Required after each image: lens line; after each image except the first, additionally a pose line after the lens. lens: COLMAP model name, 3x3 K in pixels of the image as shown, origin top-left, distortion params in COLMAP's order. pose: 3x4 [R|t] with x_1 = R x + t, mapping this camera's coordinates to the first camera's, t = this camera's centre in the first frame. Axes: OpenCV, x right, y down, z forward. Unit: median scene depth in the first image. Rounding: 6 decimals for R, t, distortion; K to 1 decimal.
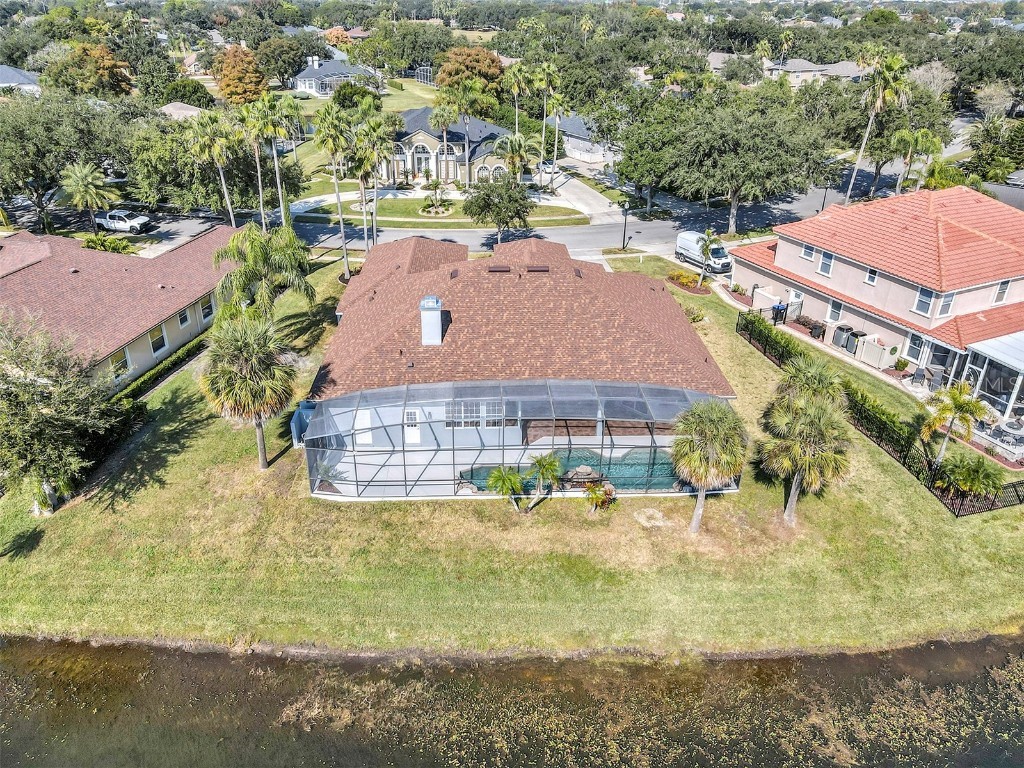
lens RADIAL K [[753.9, 0, 508.8], [0, 753.9, 384.6], [0, 0, 1]] dist [0.004295, 0.016685]
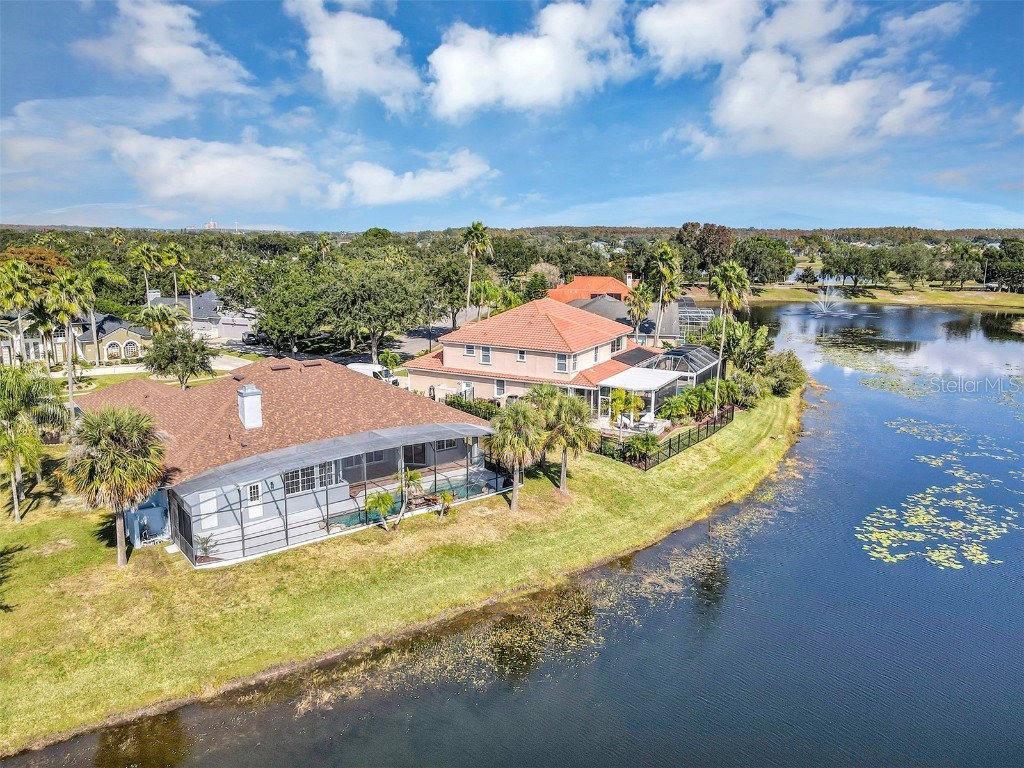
lens RADIAL K [[753.9, 0, 507.8], [0, 753.9, 379.5], [0, 0, 1]] dist [0.004295, 0.016685]
pose [[0.810143, -0.117318, 0.574374, -0.410409], [0.270858, 0.943831, -0.189259, 0.183980], [-0.519908, 0.308901, 0.796414, -0.100387]]
